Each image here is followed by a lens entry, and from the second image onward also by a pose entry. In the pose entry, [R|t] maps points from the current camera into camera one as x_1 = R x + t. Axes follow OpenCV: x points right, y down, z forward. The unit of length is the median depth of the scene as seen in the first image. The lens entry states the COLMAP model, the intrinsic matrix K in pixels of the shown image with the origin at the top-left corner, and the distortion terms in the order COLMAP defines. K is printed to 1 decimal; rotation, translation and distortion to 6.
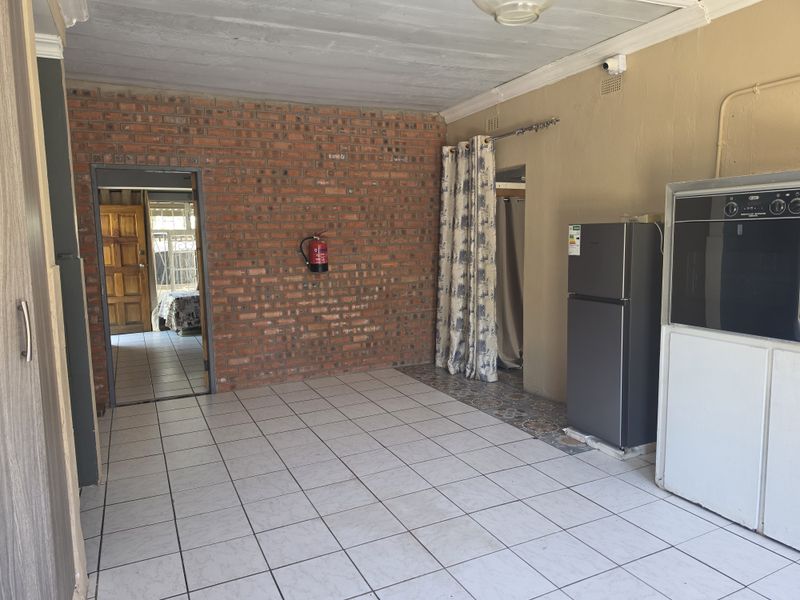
lens RADIAL K [[557.0, 0, 395.7], [0, 557.0, 297.4], [0, 0, 1]] dist [0.029785, -0.025203]
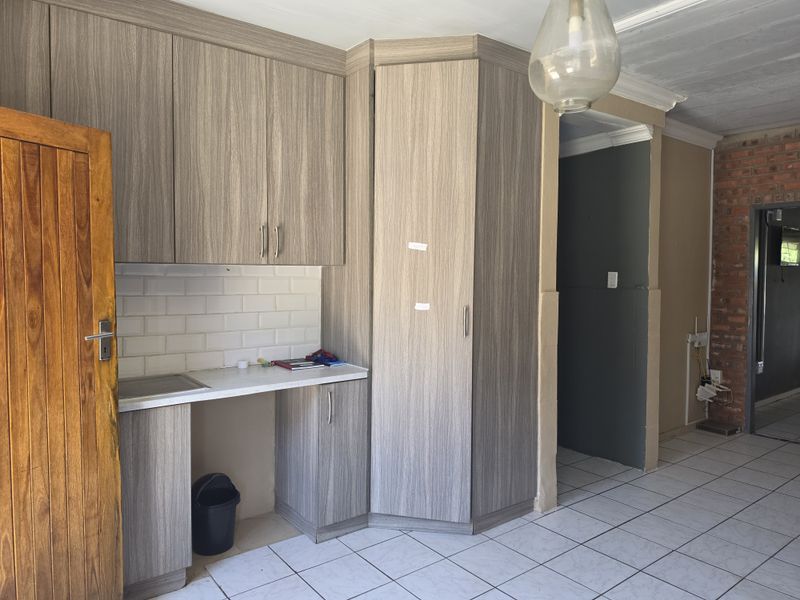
lens RADIAL K [[557.0, 0, 404.3], [0, 557.0, 299.2], [0, 0, 1]] dist [0.029785, -0.025203]
pose [[0.215514, 0.075467, -0.973580, 0.297907], [-0.120616, 0.991432, 0.050151, -0.023009], [0.969023, 0.106621, 0.222770, 0.091663]]
